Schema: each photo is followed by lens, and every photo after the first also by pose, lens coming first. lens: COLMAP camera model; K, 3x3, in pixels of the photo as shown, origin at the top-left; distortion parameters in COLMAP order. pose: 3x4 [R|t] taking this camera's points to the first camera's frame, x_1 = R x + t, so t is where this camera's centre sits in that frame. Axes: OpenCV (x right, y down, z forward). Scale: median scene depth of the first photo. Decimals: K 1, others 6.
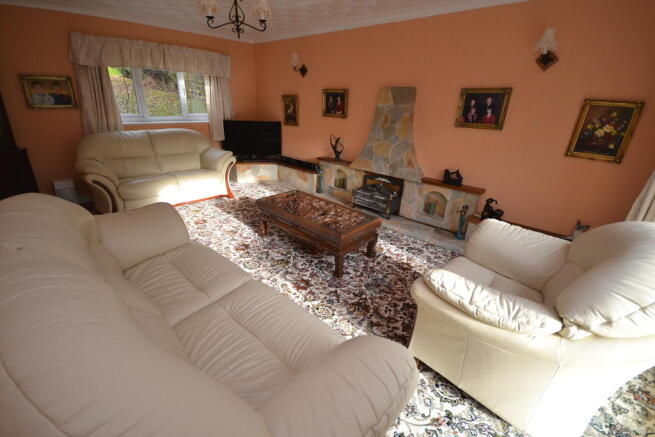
lens RADIAL K [[293.4, 0, 327.1], [0, 293.4, 220.9], [0, 0, 1]] dist [0.016304, 0.000005]
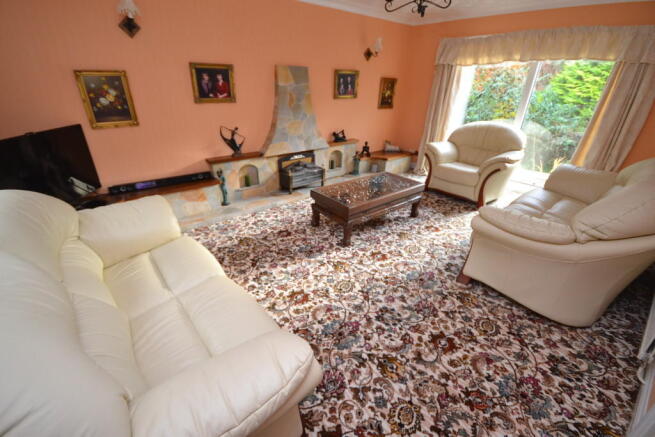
lens RADIAL K [[293.4, 0, 327.5], [0, 293.4, 216.7], [0, 0, 1]] dist [0.016304, 0.000005]
pose [[0.114363, -0.448928, 0.886219, -0.765320], [0.362544, 0.849408, 0.383495, -0.300495], [-0.924923, 0.277436, 0.259897, 0.644305]]
